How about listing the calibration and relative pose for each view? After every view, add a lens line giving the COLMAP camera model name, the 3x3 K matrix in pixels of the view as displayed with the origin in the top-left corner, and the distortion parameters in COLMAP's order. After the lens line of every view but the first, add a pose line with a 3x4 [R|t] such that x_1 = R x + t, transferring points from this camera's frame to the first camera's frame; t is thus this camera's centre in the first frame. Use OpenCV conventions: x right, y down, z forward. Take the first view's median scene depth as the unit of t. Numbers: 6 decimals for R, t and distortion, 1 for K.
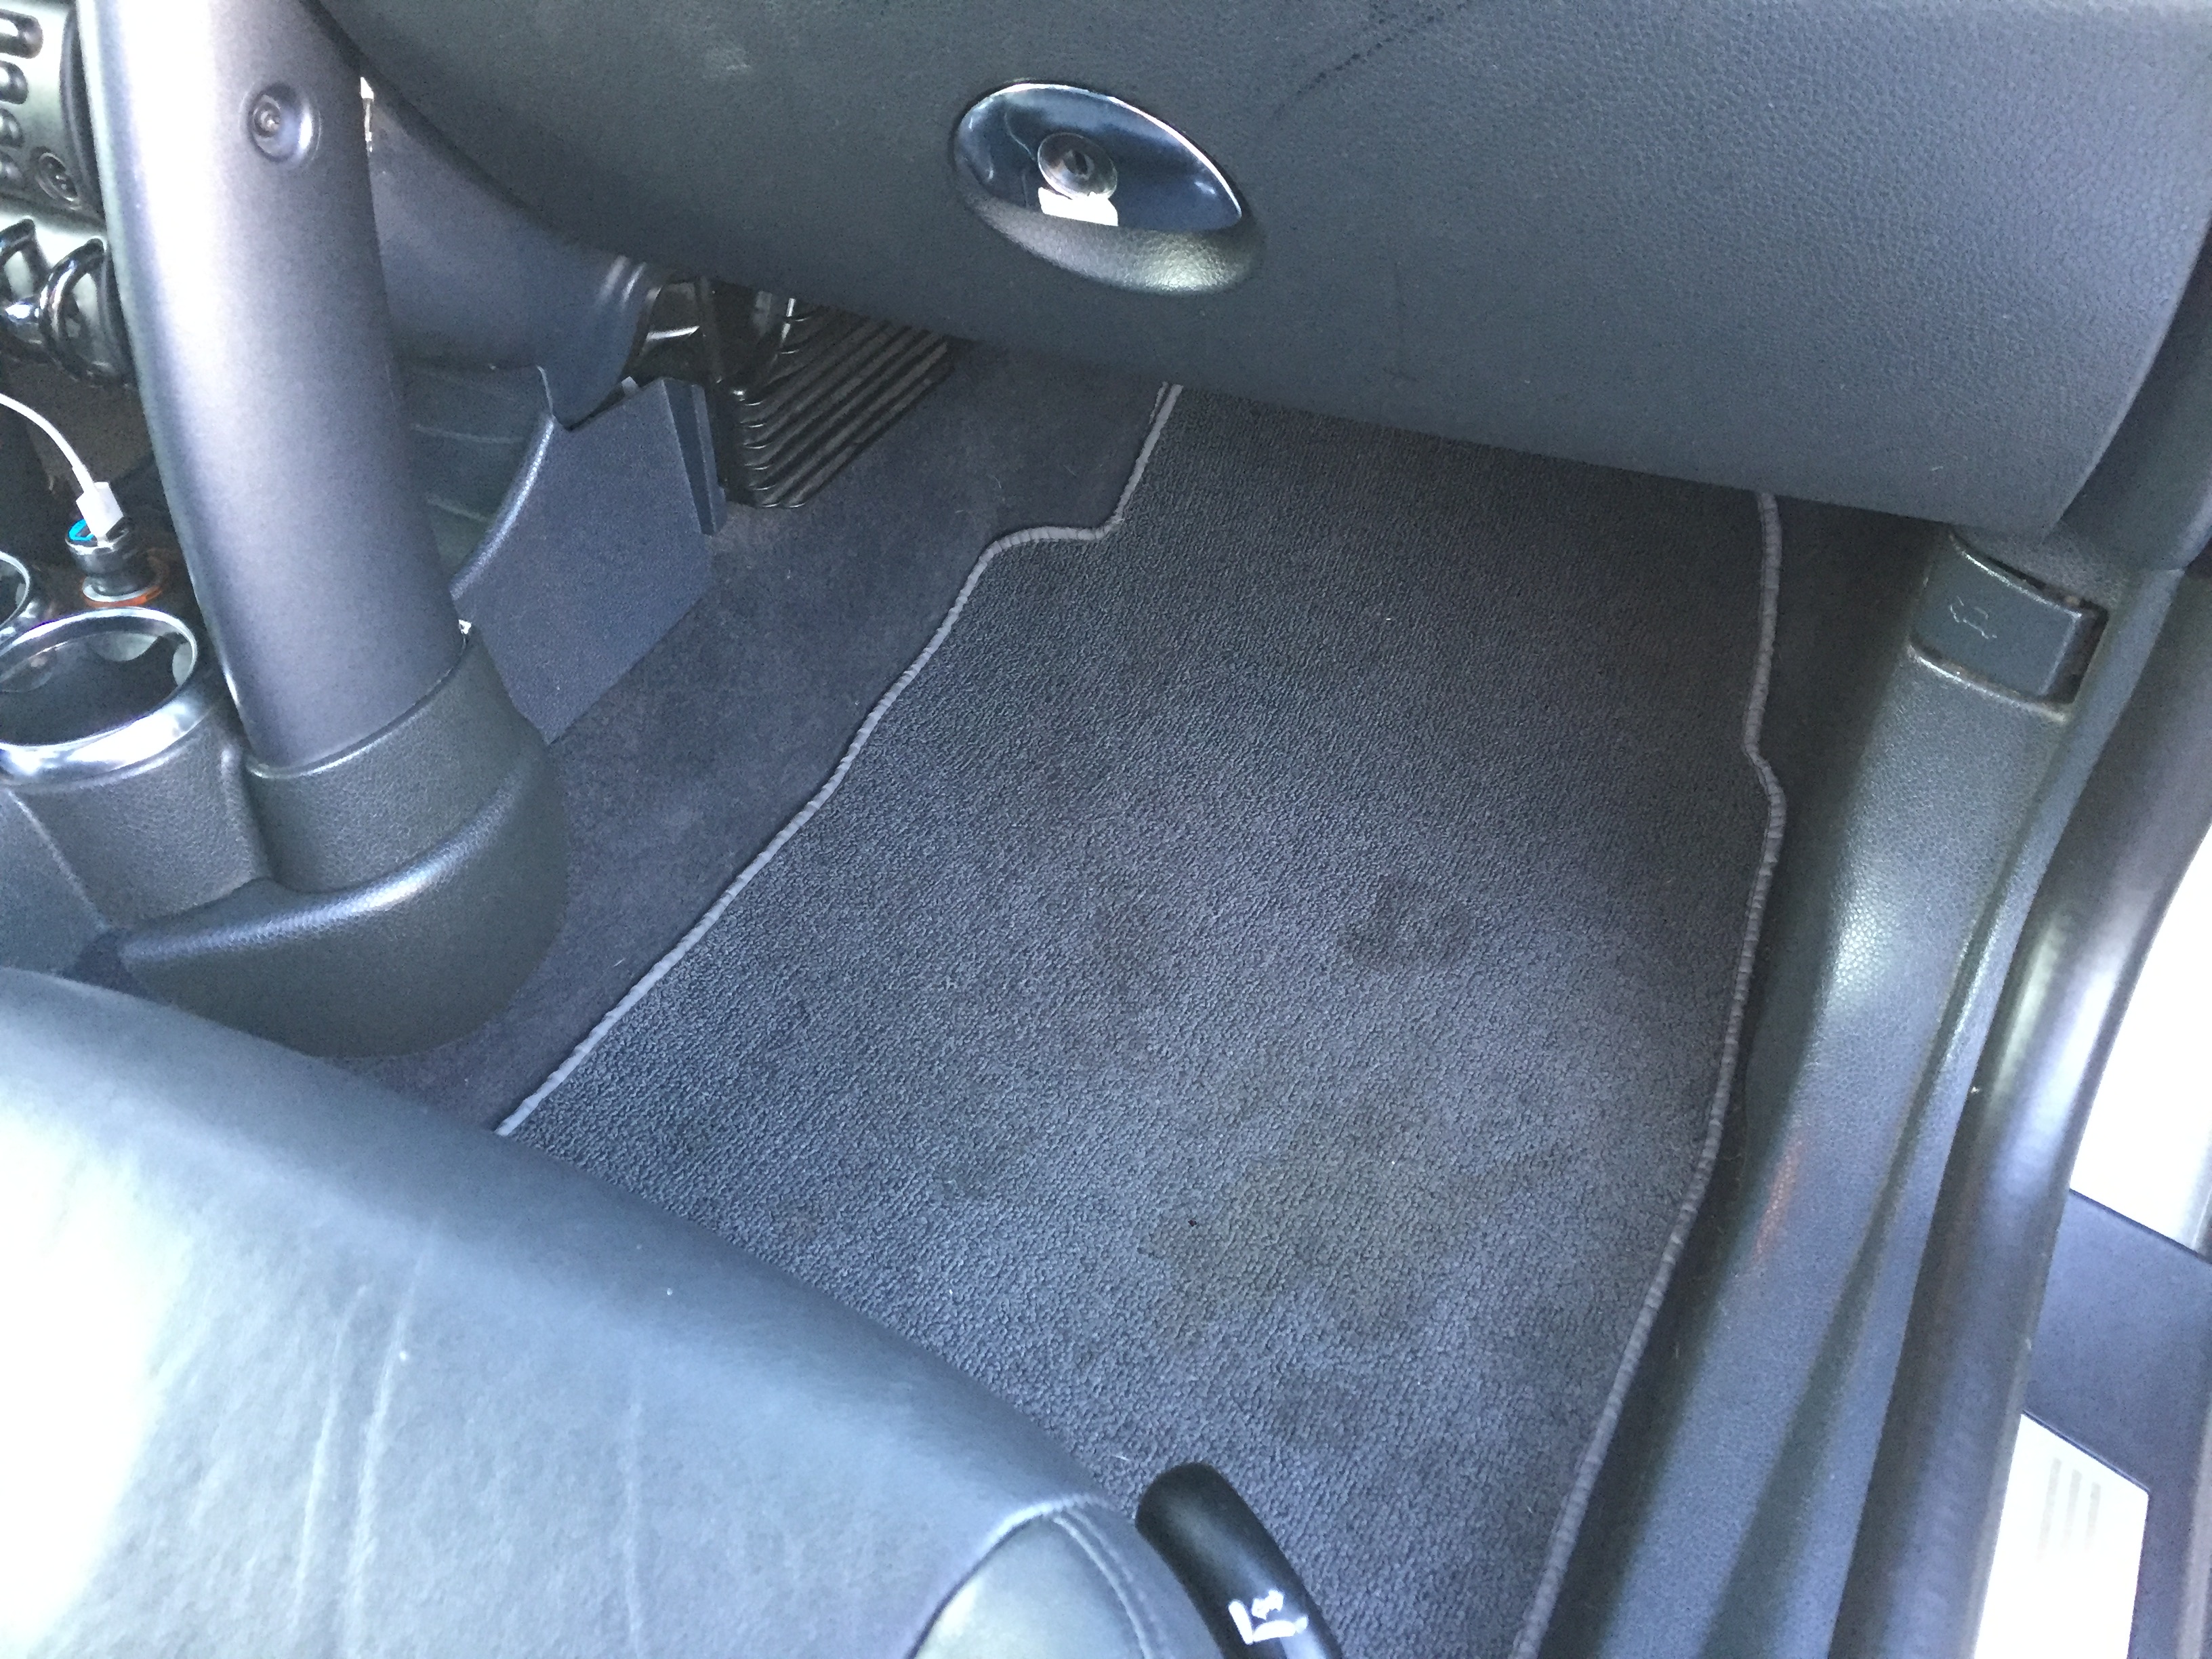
lens RADIAL K [[1919.0, 0, 1106.0], [0, 1919.0, 829.5], [0, 0, 1]] dist [0.059911, -0.082173]
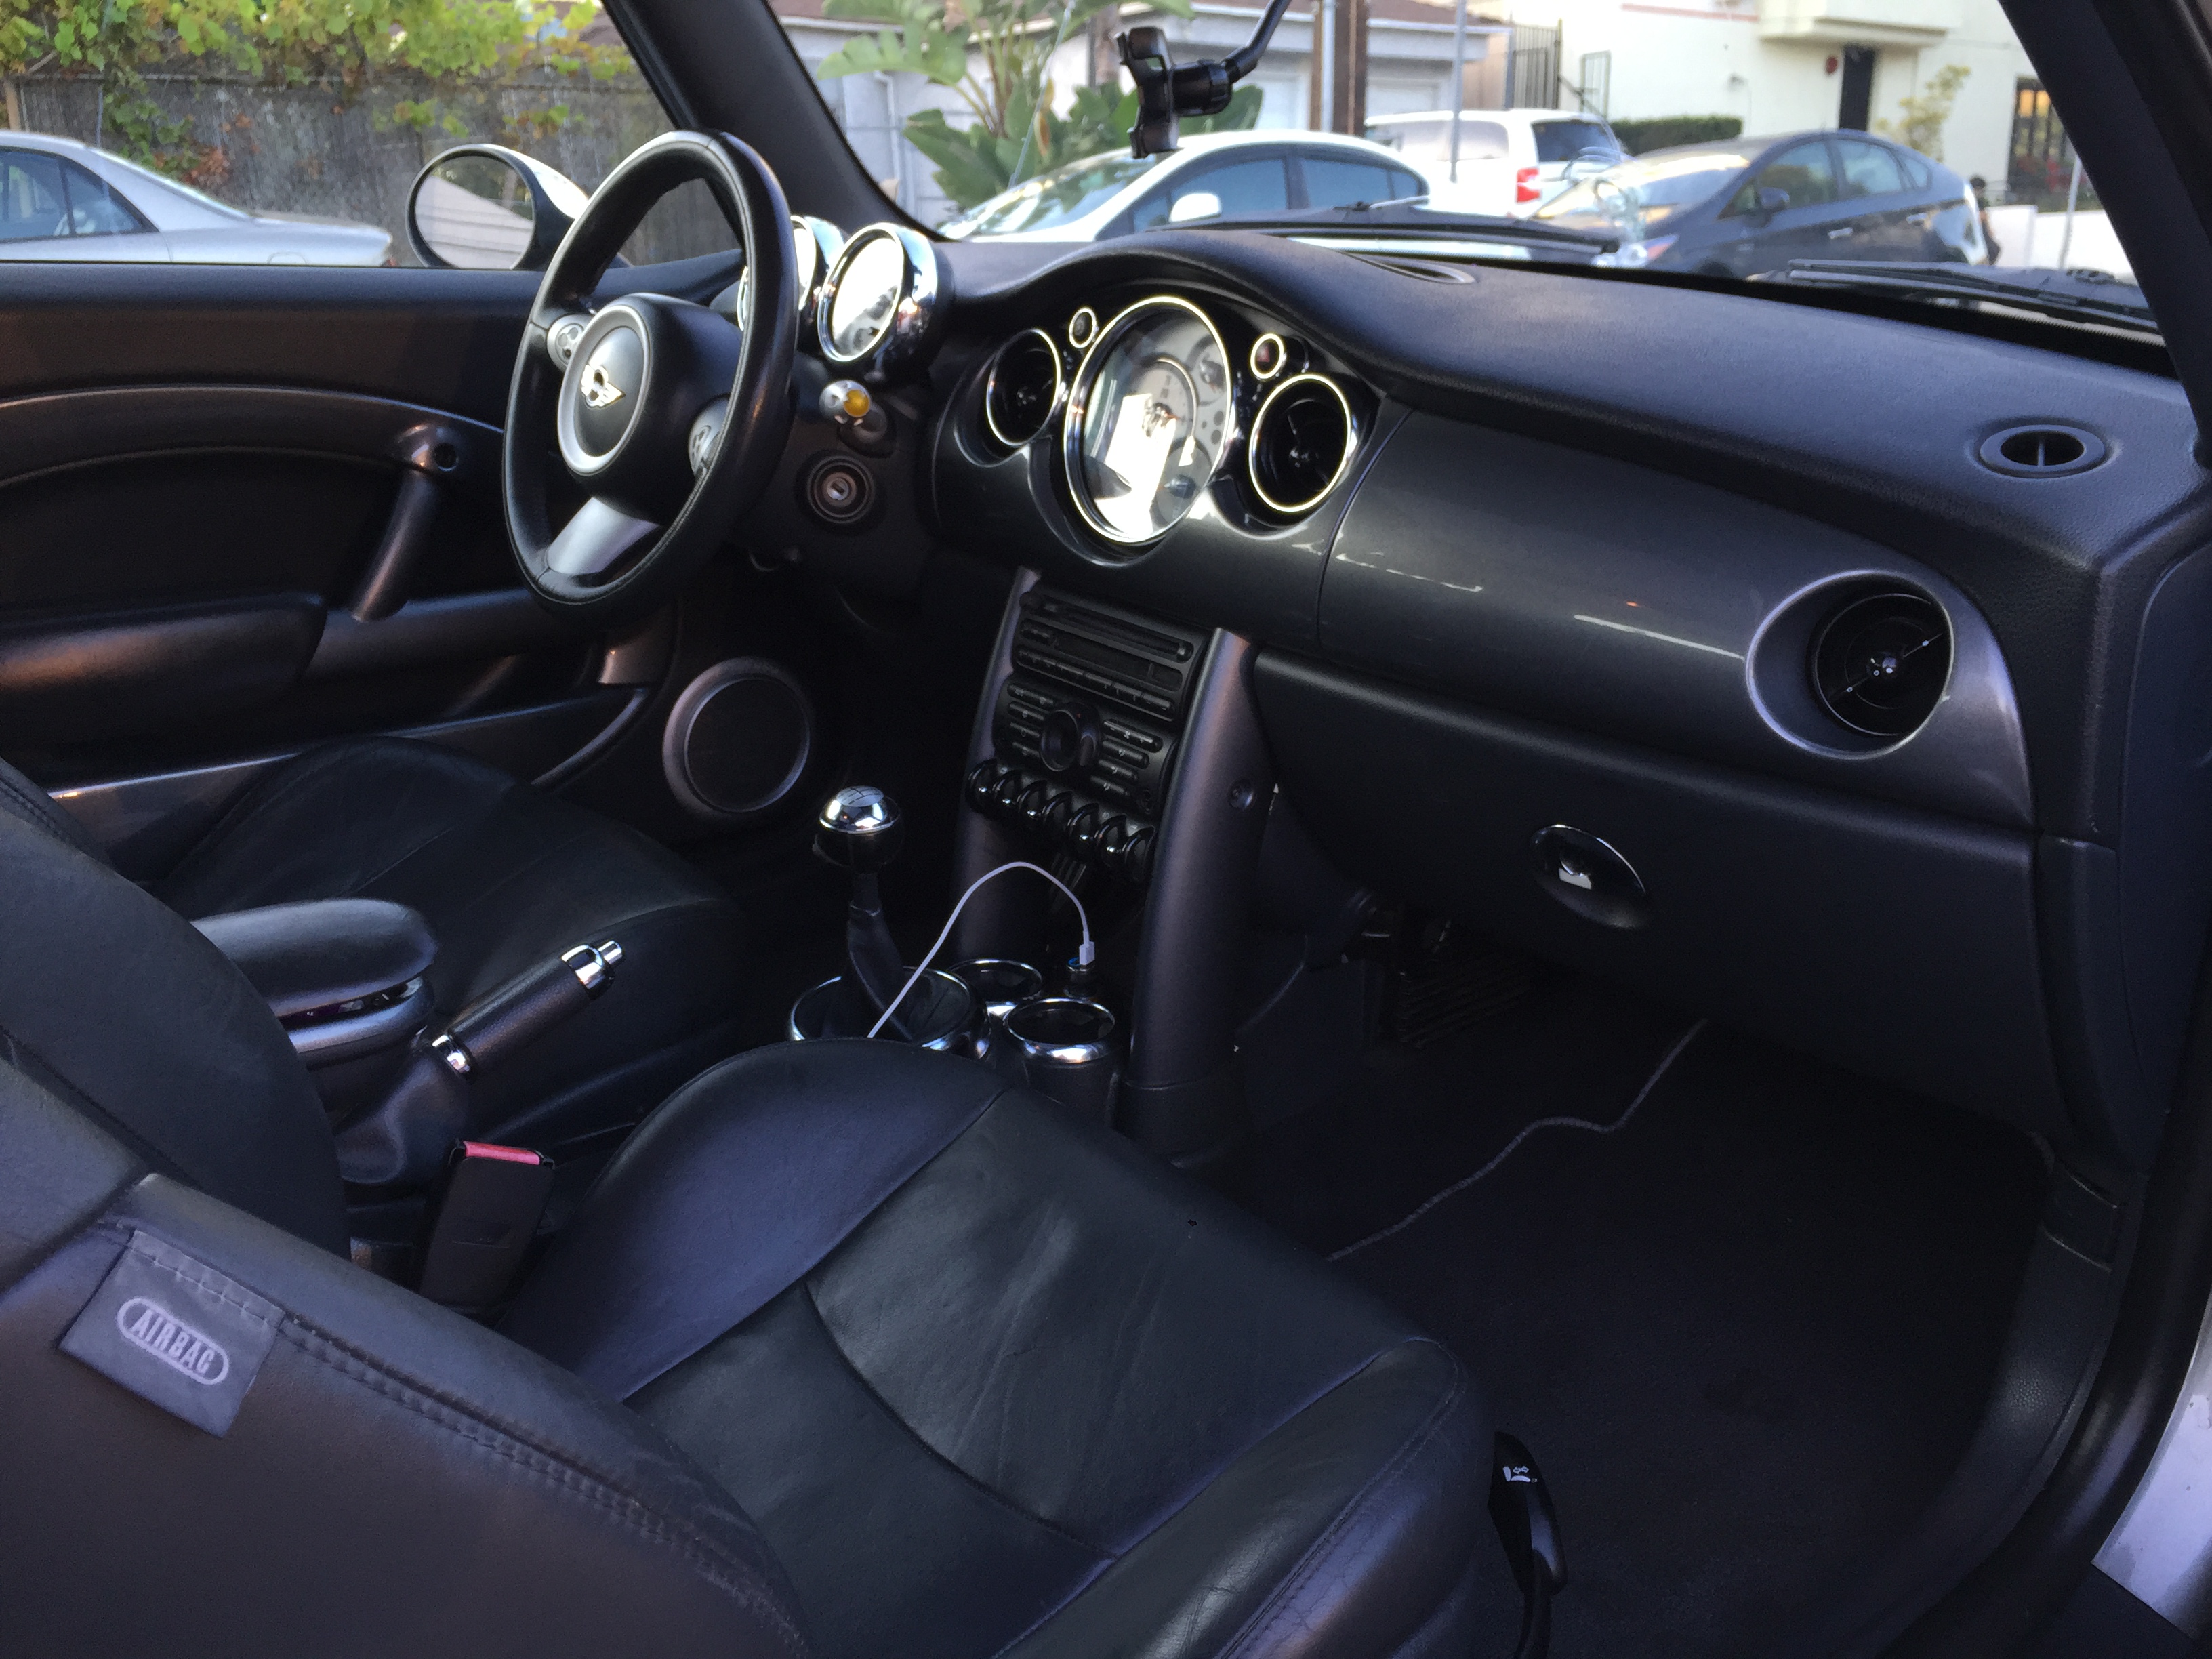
lens RADIAL K [[1919.0, 0, 1106.0], [0, 1919.0, 829.5], [0, 0, 1]] dist [0.059911, -0.082173]
pose [[0.923291, 0.169581, -0.344639, 0.147405], [-0.287769, 0.899693, -0.328240, 0.316060], [0.254406, 0.402237, 0.879479, -0.695093]]
